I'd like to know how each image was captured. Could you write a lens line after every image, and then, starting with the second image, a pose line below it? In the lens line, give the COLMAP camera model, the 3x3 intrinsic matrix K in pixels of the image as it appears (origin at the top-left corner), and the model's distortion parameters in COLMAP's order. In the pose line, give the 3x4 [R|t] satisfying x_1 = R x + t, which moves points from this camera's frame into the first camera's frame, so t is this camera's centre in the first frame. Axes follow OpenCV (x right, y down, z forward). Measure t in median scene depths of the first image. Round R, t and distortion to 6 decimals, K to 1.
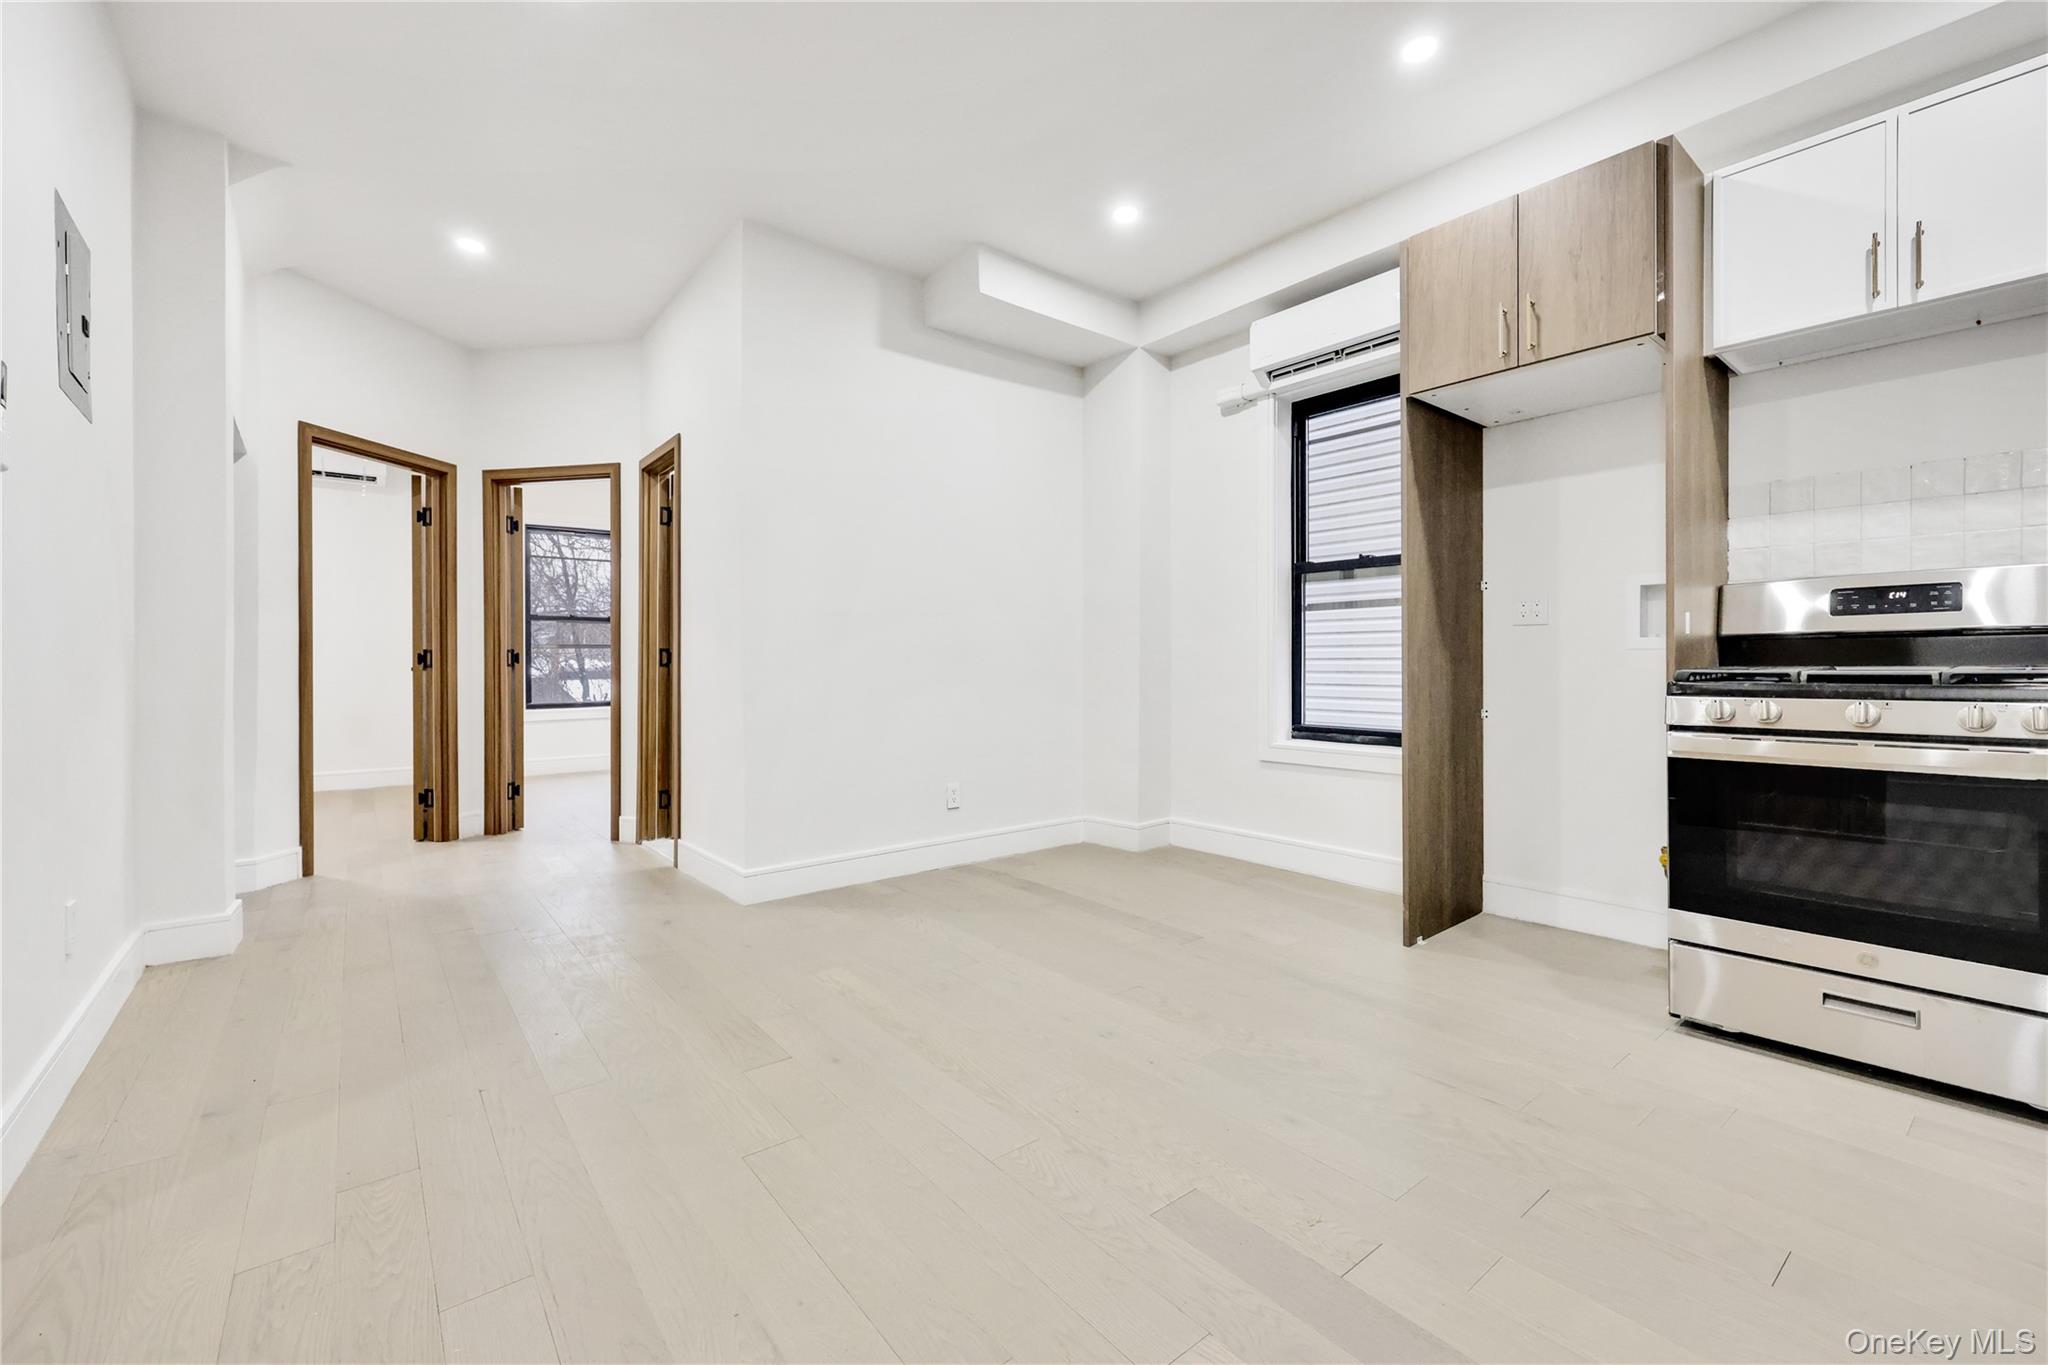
lens RADIAL K [[840.2, 0, 1028.5], [0, 840.2, 670.8], [0, 0, 1]] dist [0.000588, -0.001265]
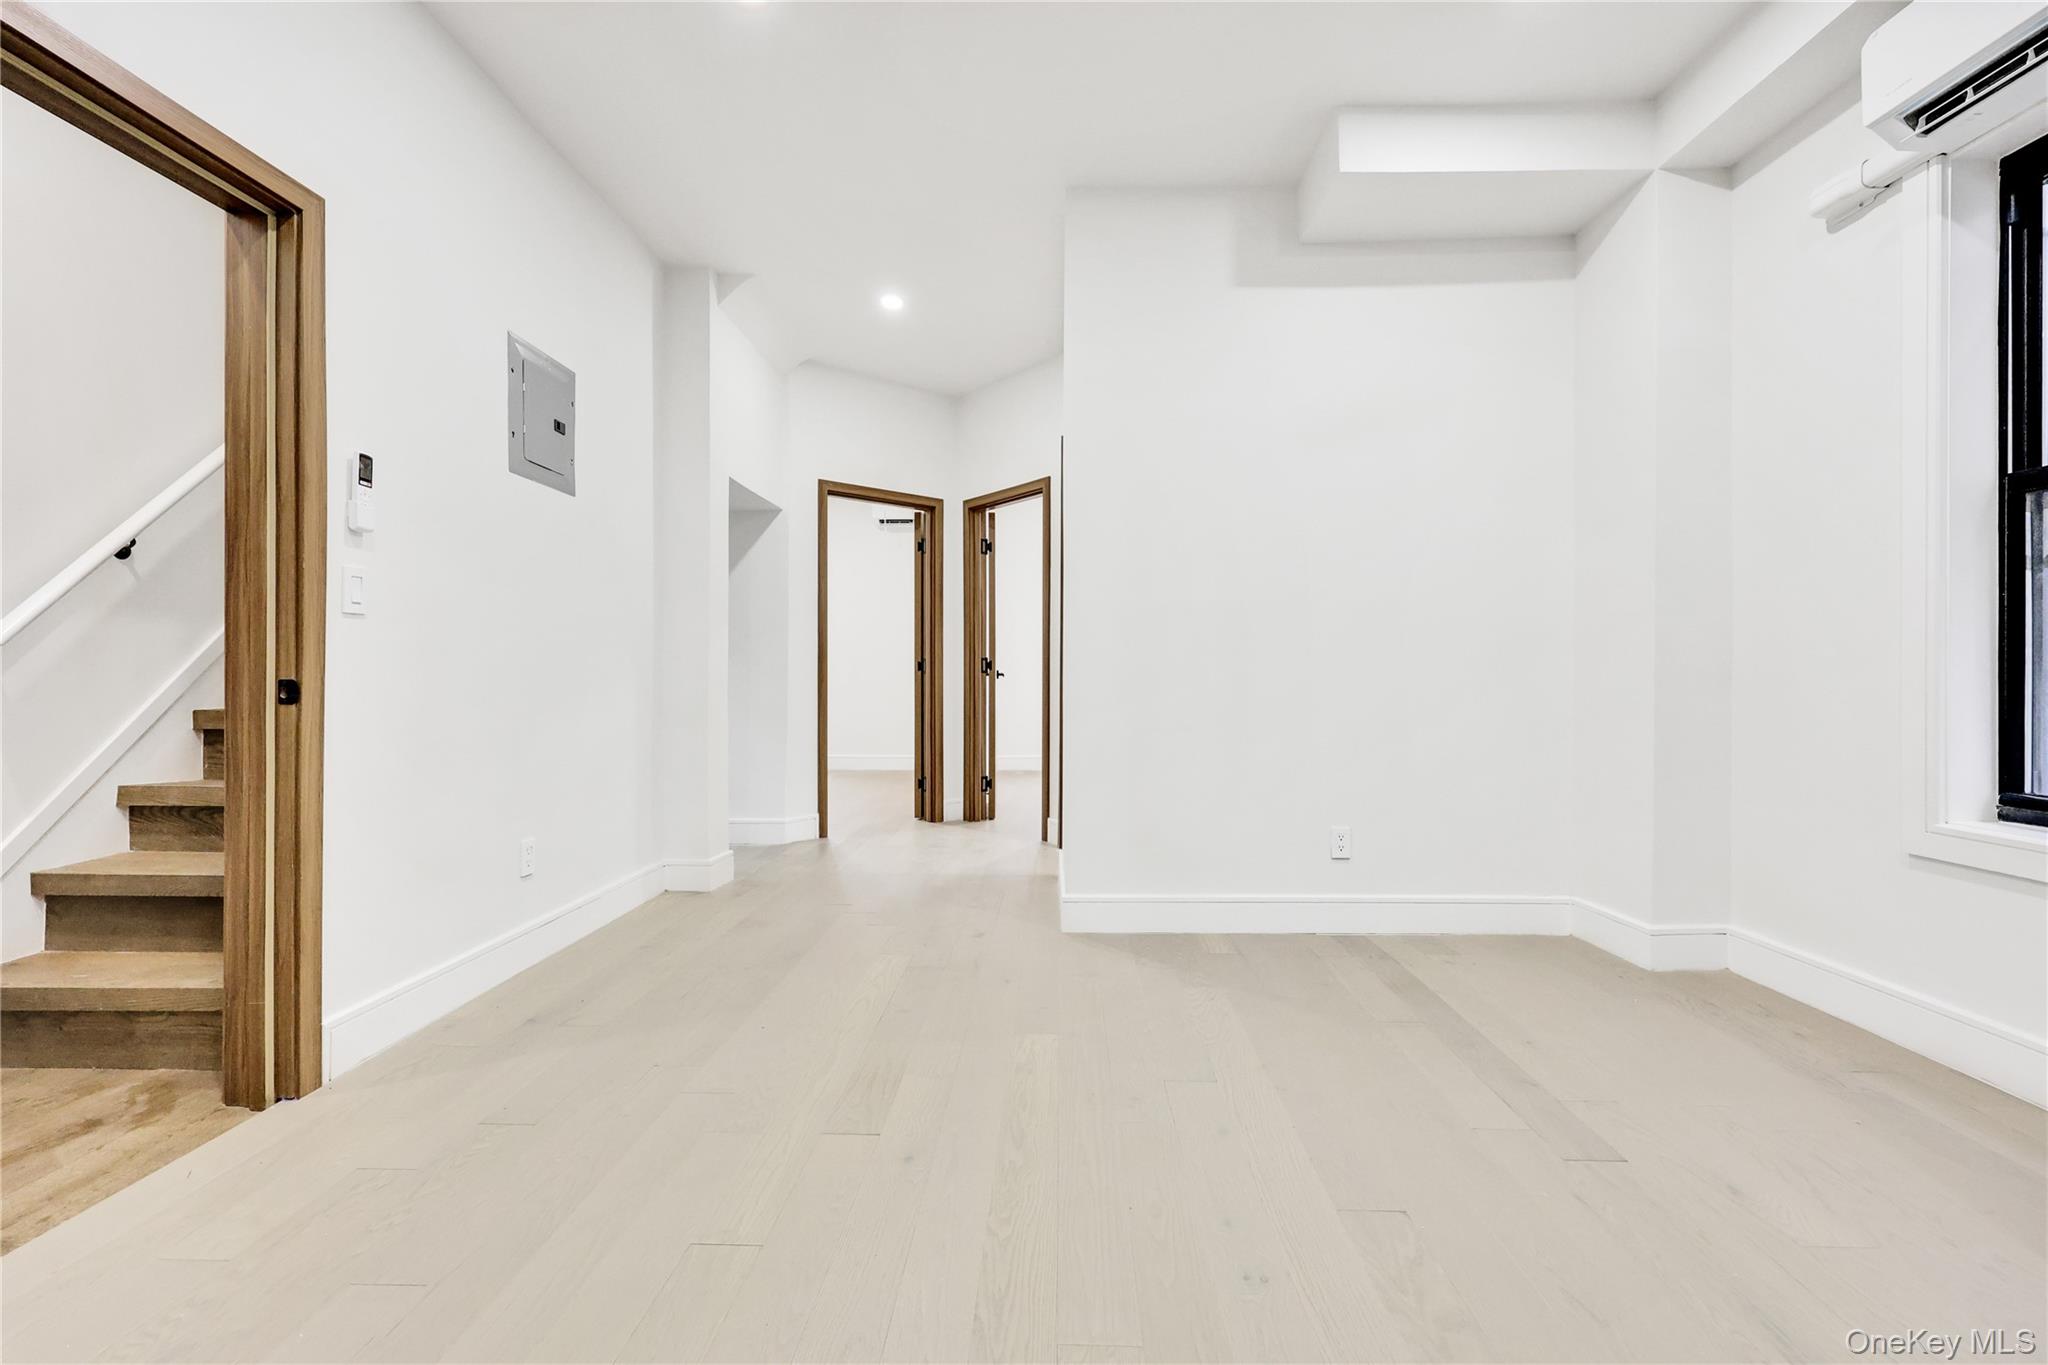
lens RADIAL K [[840.2, 0, 1025.2], [0, 840.2, 675.0], [0, 0, 1]] dist [0.000588, -0.001265]
pose [[0.761053, 0.005265, -0.648668, 0.171652], [-0.007978, 0.999967, -0.001243, -0.001373], [0.648641, 0.006121, 0.761070, 0.204494]]
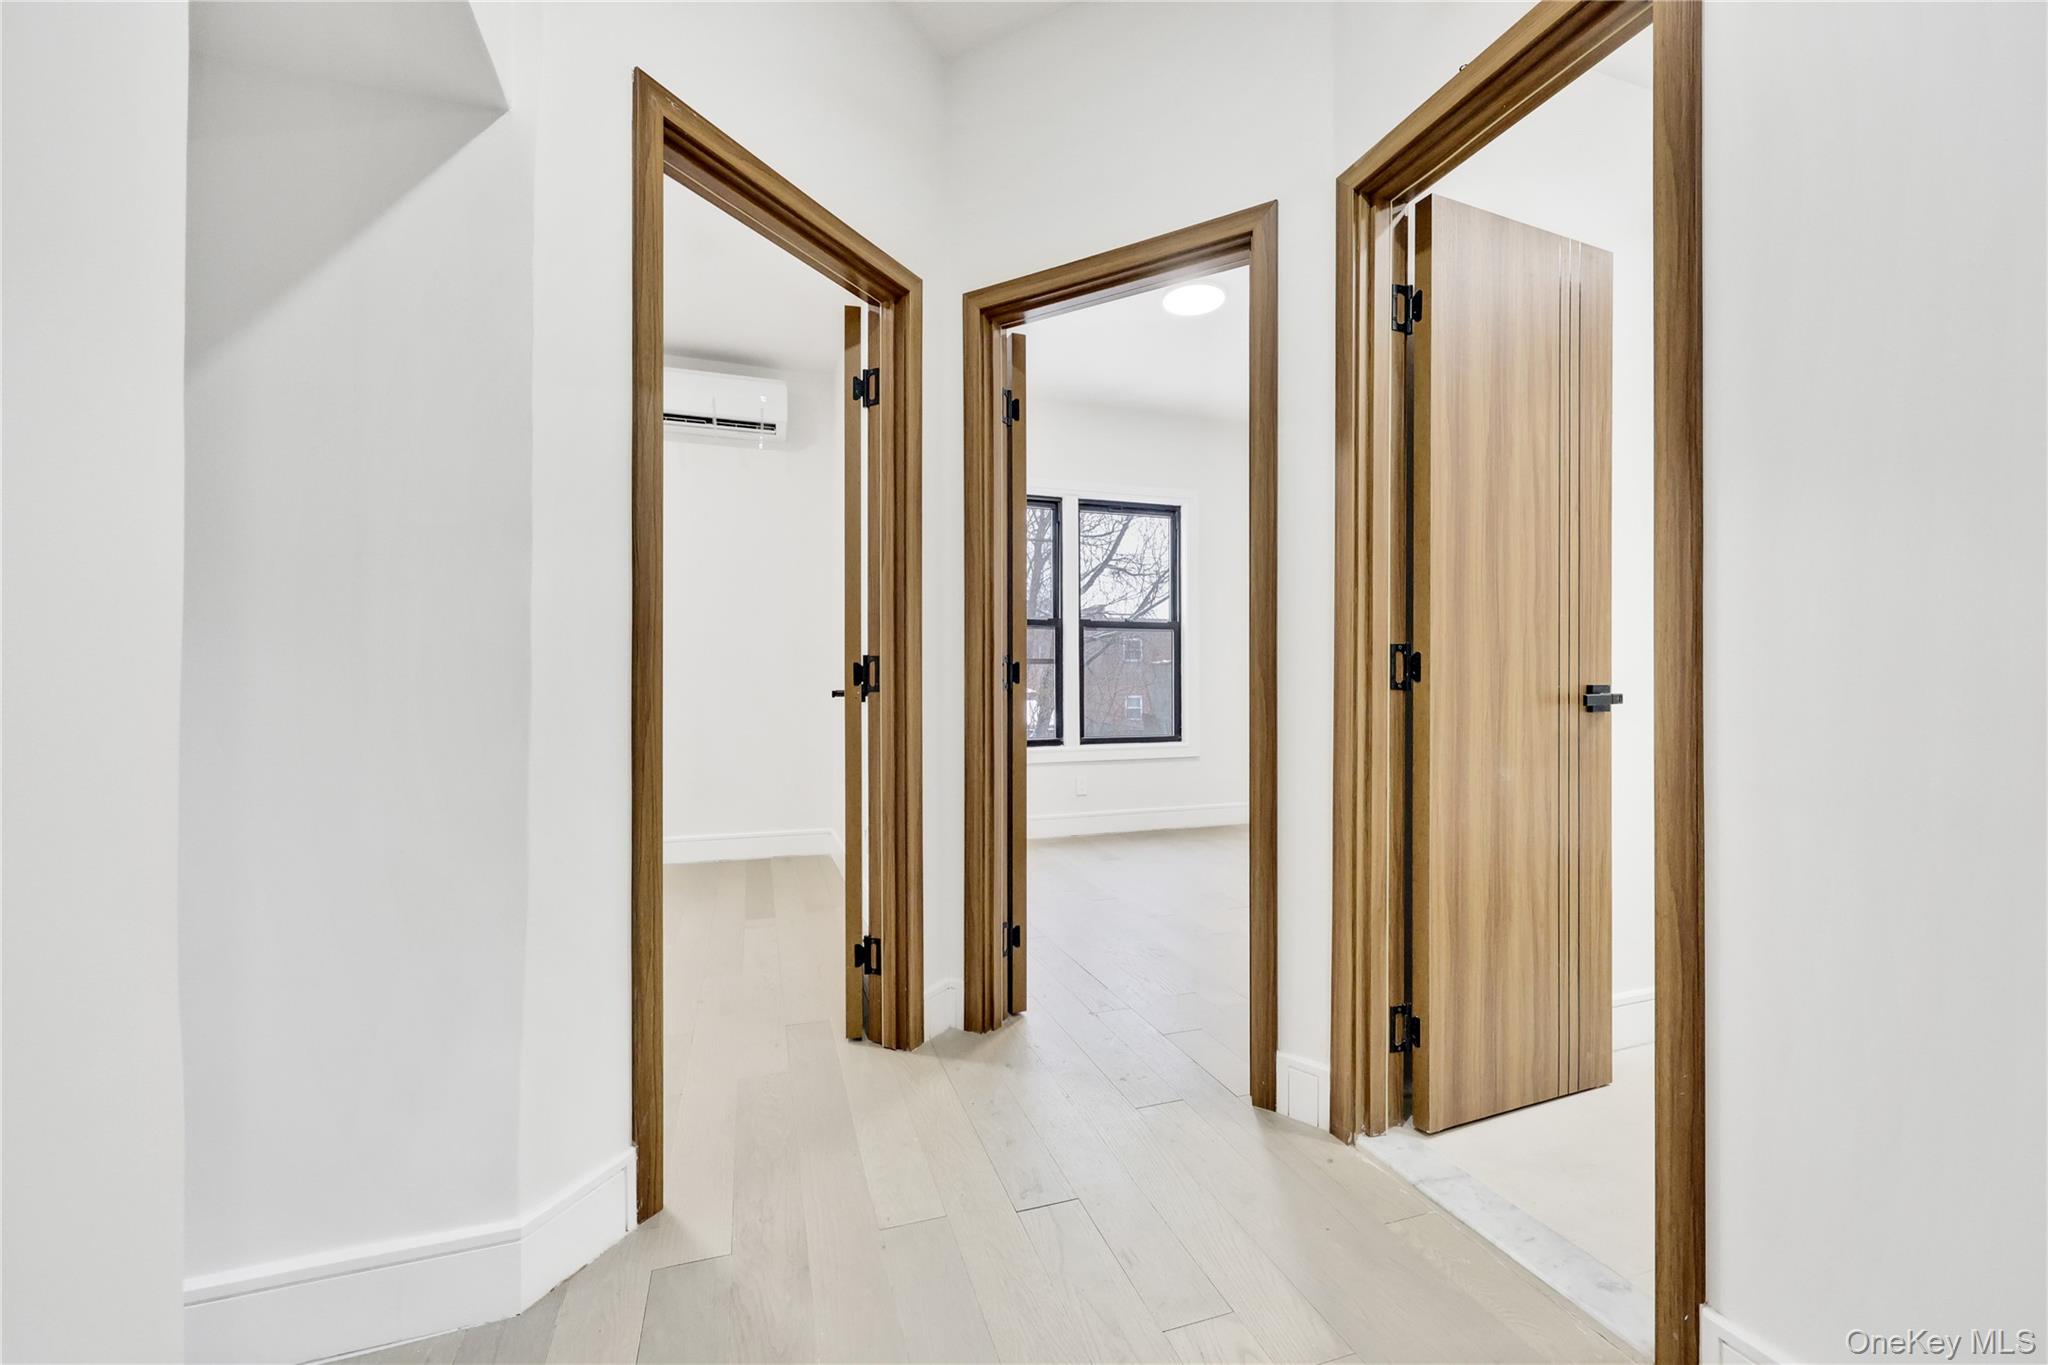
lens RADIAL K [[840.2, 0, 1038.6], [0, 840.2, 682.6], [0, 0, 1]] dist [0.000588, -0.001265]
pose [[0.941288, -0.002892, -0.337591, -0.484374], [-0.000769, 0.999942, -0.010710, -0.004019], [0.337603, 0.010340, 0.941232, 0.603818]]
